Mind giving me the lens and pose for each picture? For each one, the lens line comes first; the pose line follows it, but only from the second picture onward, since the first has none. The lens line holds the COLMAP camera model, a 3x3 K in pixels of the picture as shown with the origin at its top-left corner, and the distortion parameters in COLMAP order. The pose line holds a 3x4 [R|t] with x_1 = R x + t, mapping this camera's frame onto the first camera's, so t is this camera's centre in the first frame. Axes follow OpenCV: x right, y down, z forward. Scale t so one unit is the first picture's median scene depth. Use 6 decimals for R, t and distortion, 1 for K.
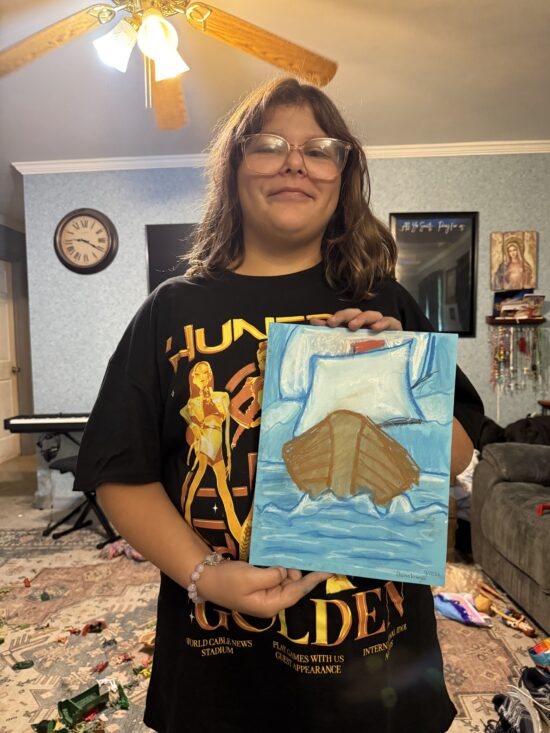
lens RADIAL K [[523.1, 0, 275.8], [0, 523.1, 370.4], [0, 0, 1]] dist [-0.011973, -0.007301]
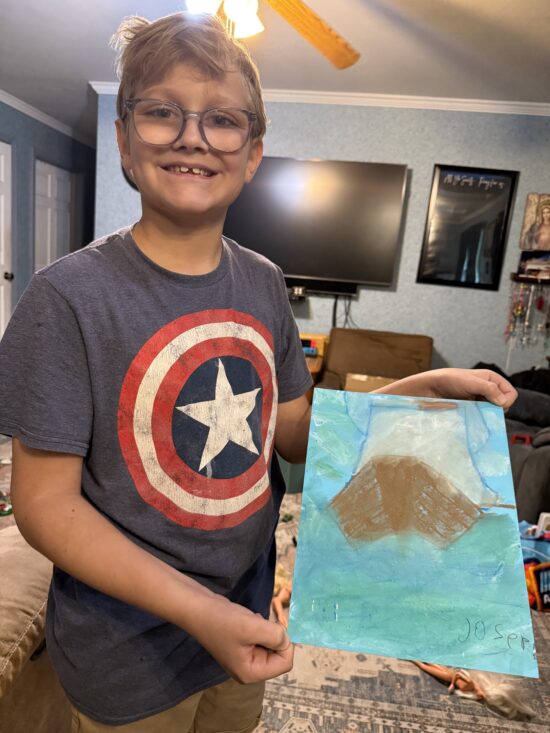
lens RADIAL K [[515.8, 0, 277.9], [0, 515.8, 377.6], [0, 0, 1]] dist [-0.002453, -0.021382]
pose [[0.991892, 0.117486, -0.048442, 0.003669], [-0.109340, 0.983248, 0.145838, 0.006757], [0.064764, -0.139359, 0.988122, -0.110394]]
